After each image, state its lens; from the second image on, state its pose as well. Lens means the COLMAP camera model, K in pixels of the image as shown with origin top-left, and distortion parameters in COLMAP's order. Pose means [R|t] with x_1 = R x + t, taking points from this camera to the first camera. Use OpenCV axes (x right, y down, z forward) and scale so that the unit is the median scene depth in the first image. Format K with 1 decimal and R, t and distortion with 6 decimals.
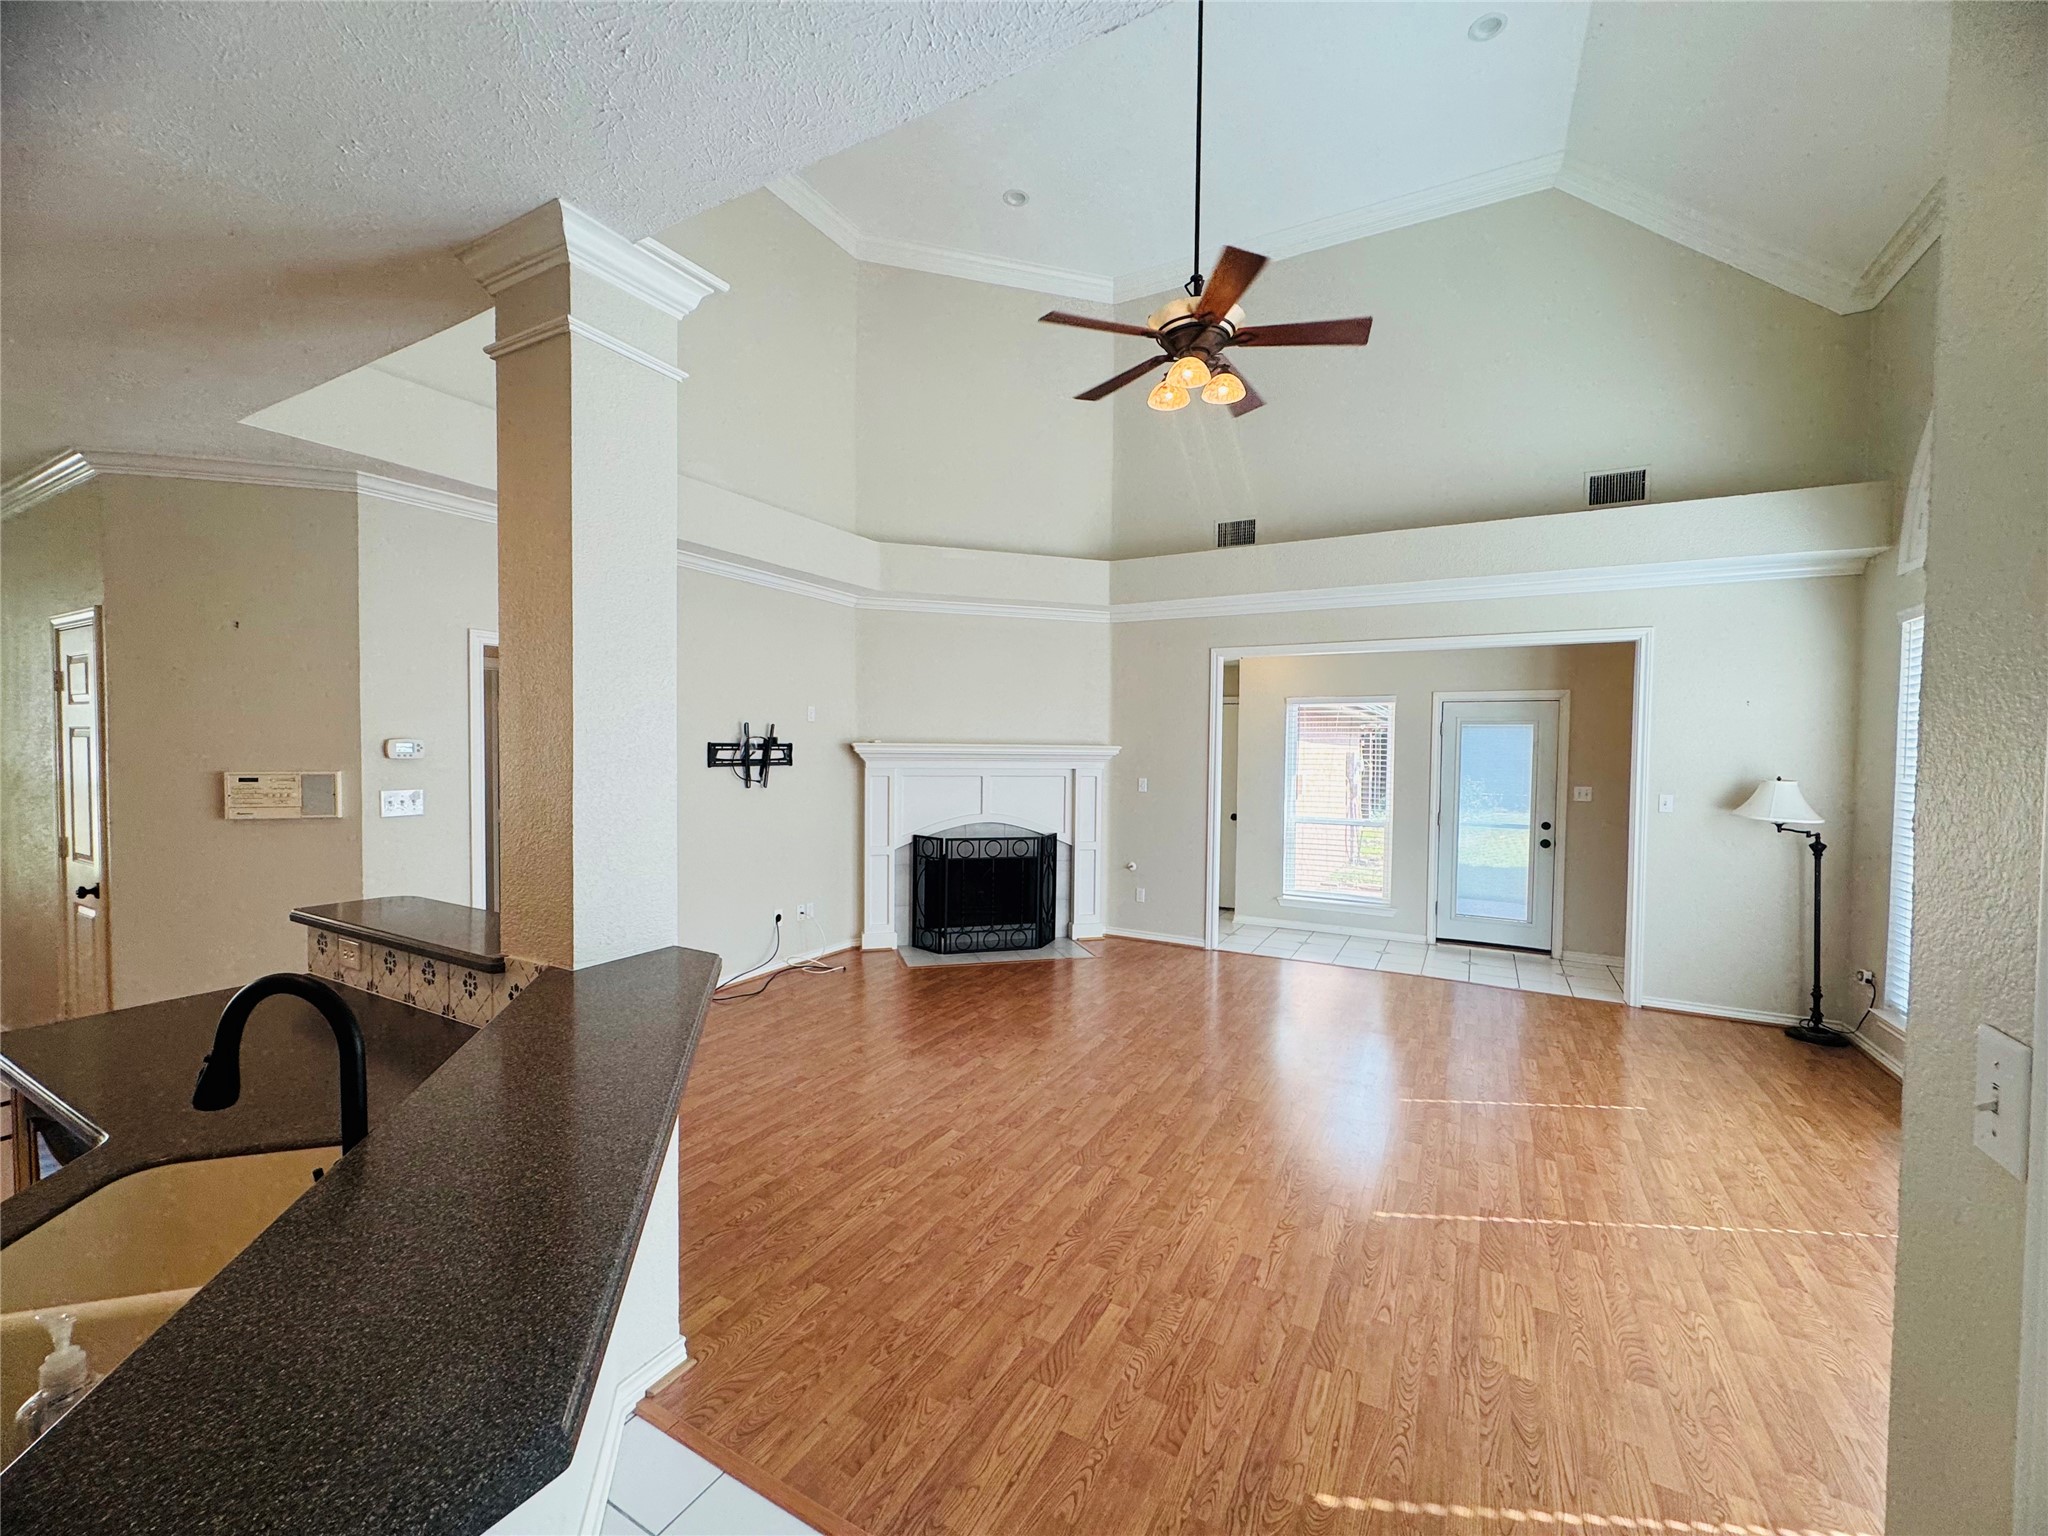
lens RADIAL K [[813.0, 0, 1024.0], [0, 813.0, 768.0], [0, 0, 1]] dist [-0.002696, 0.000216]
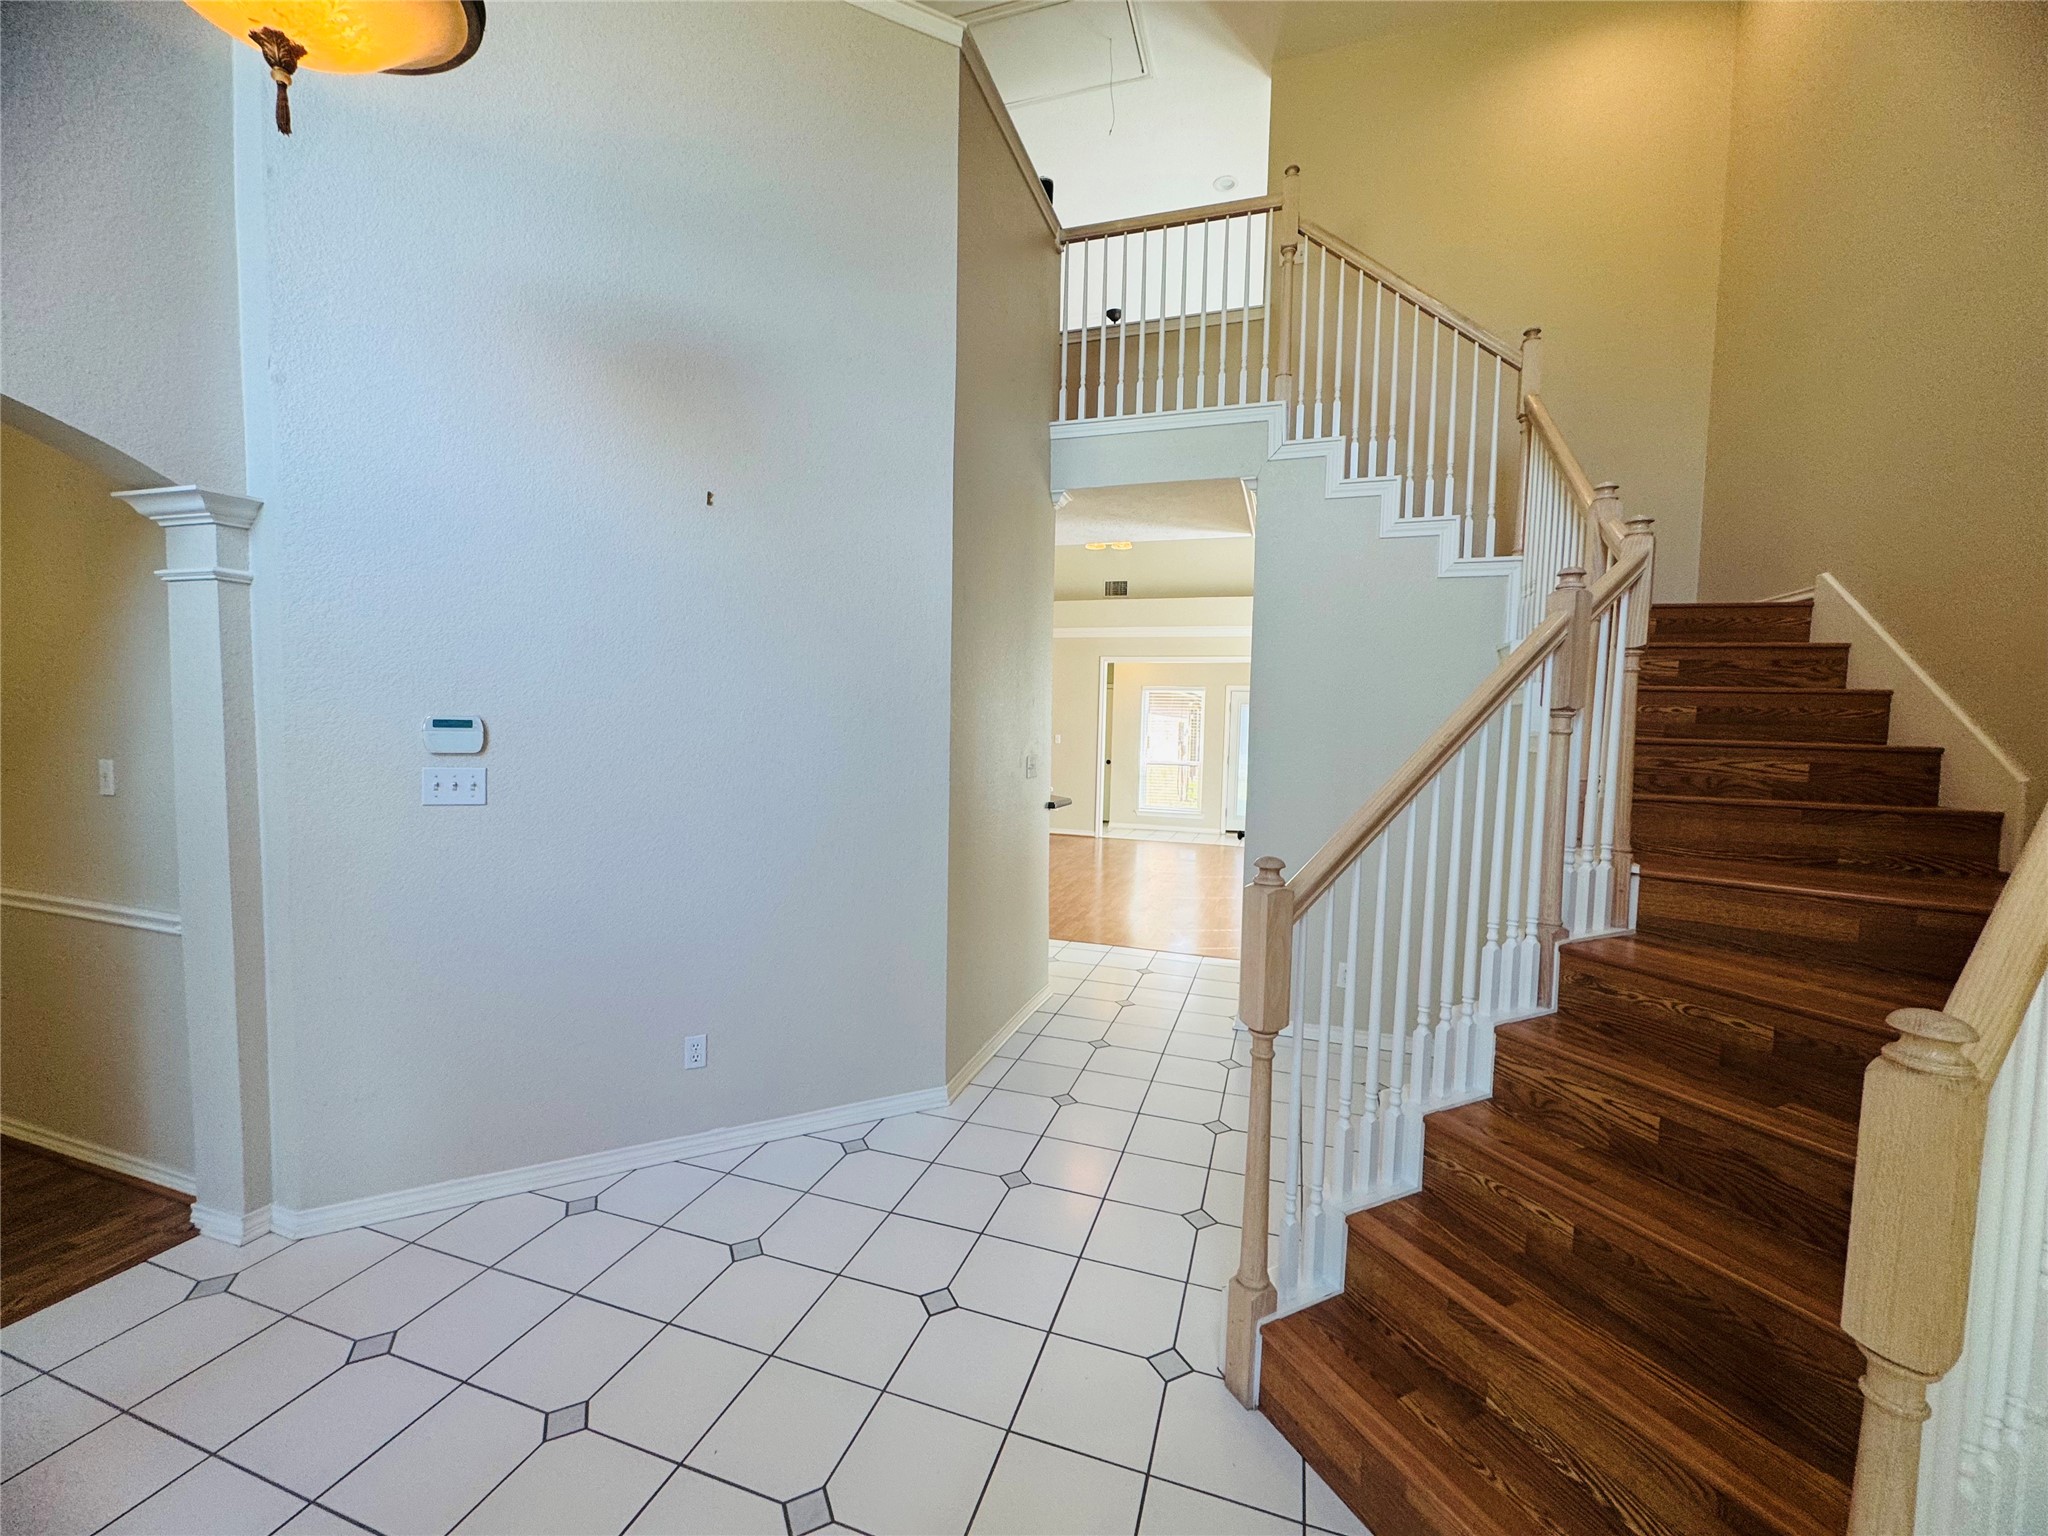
lens RADIAL K [[814.4, 0, 1024.0], [0, 814.4, 768.0], [0, 0, 1]] dist [-0.002666, 0.000191]
pose [[0.983403, 0.001735, 0.181424, -0.256779], [-0.008394, 0.999319, 0.035942, 0.024121], [-0.181238, -0.036869, 0.982748, -0.704921]]
